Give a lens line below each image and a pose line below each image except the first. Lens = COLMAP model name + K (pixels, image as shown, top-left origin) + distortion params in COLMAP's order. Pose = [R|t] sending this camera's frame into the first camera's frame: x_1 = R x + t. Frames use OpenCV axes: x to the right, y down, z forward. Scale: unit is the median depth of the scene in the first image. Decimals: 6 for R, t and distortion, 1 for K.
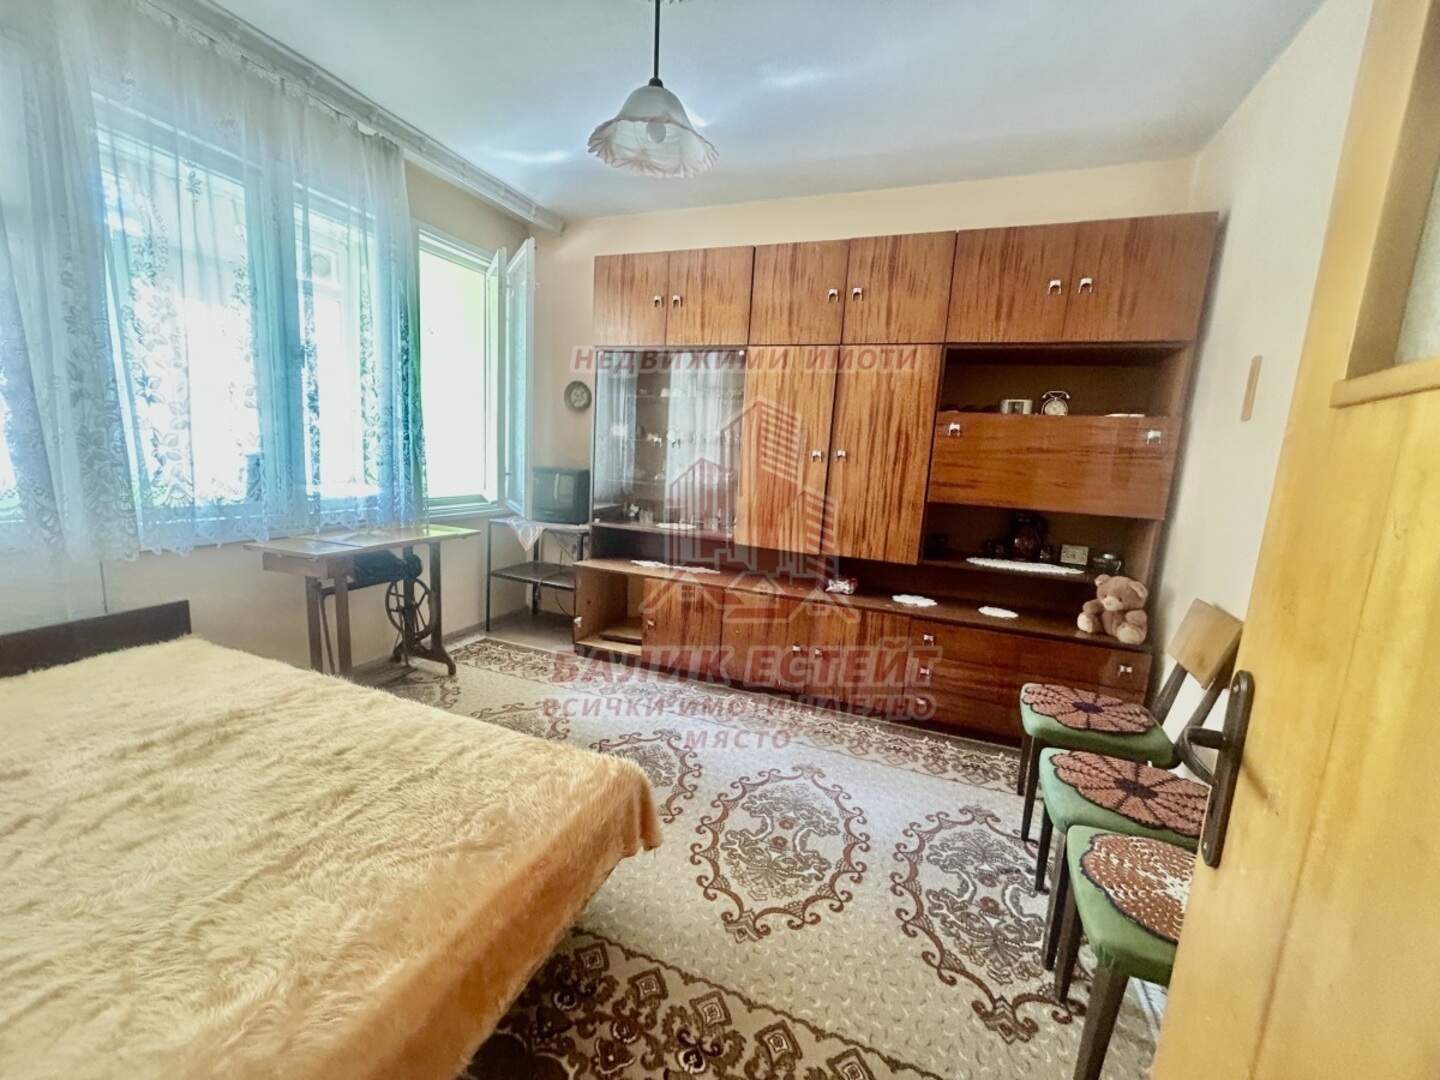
lens RADIAL K [[584.3, 0, 716.0], [0, 584.3, 537.4], [0, 0, 1]] dist [-0.011824, 0.012287]
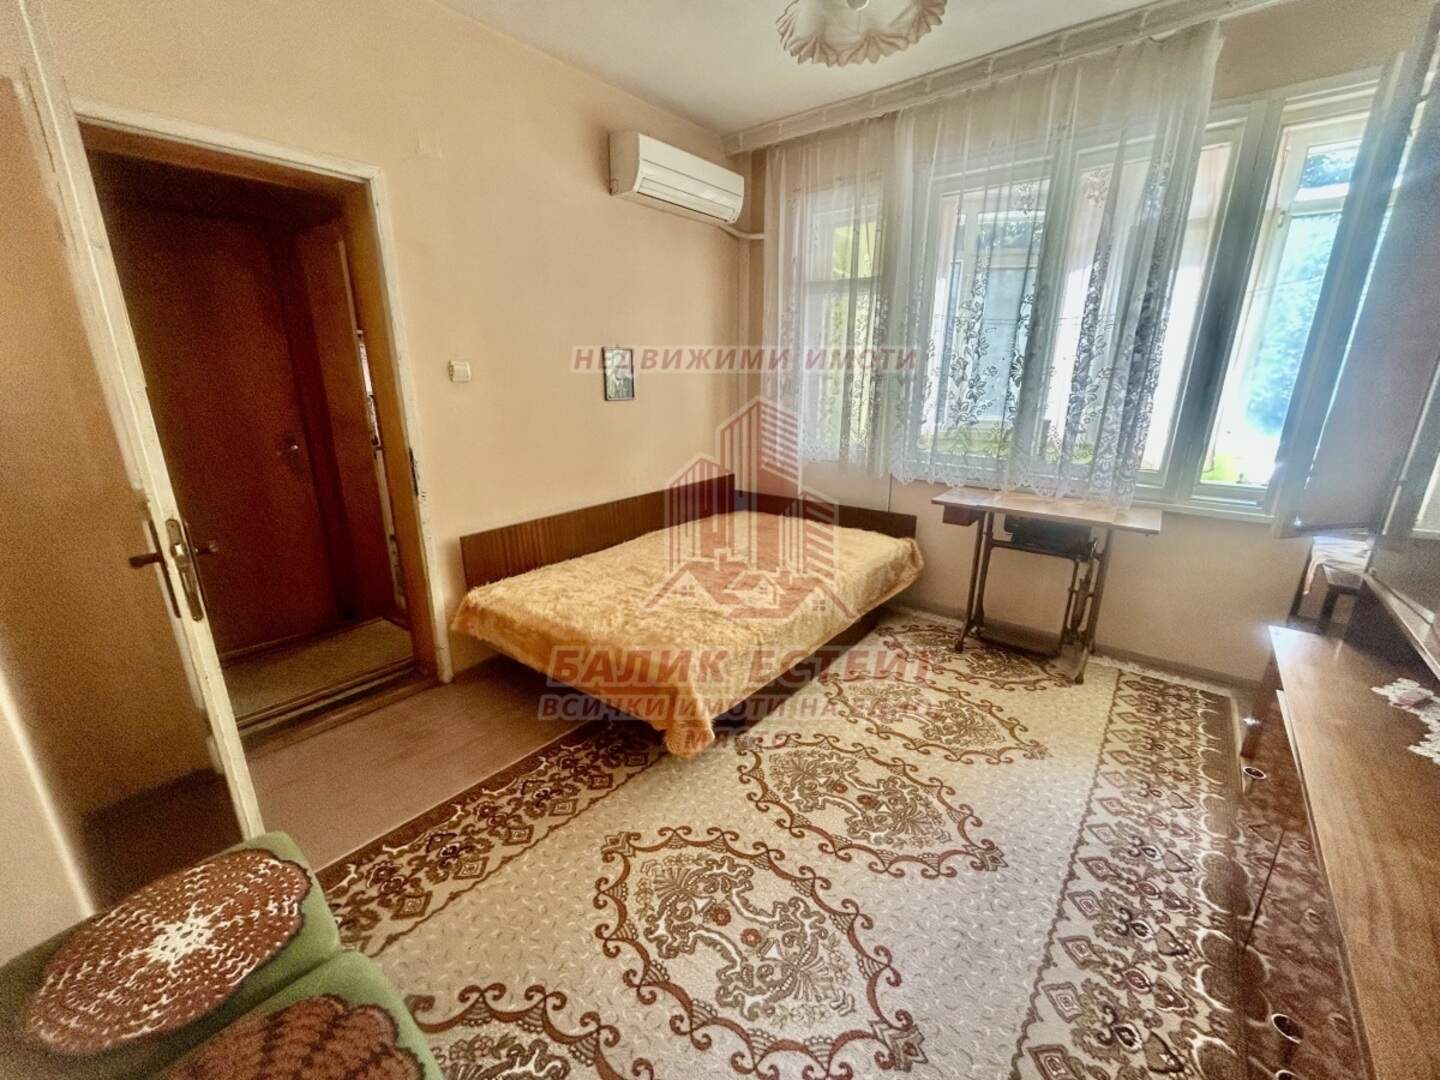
lens RADIAL K [[584.3, 0, 716.0], [0, 584.3, 537.4], [0, 0, 1]] dist [-0.011824, 0.012287]
pose [[-0.296558, 0.208003, -0.932088, 0.854567], [-0.162628, 0.950739, 0.263907, -0.200239], [0.941066, 0.229847, -0.248122, 1.237223]]
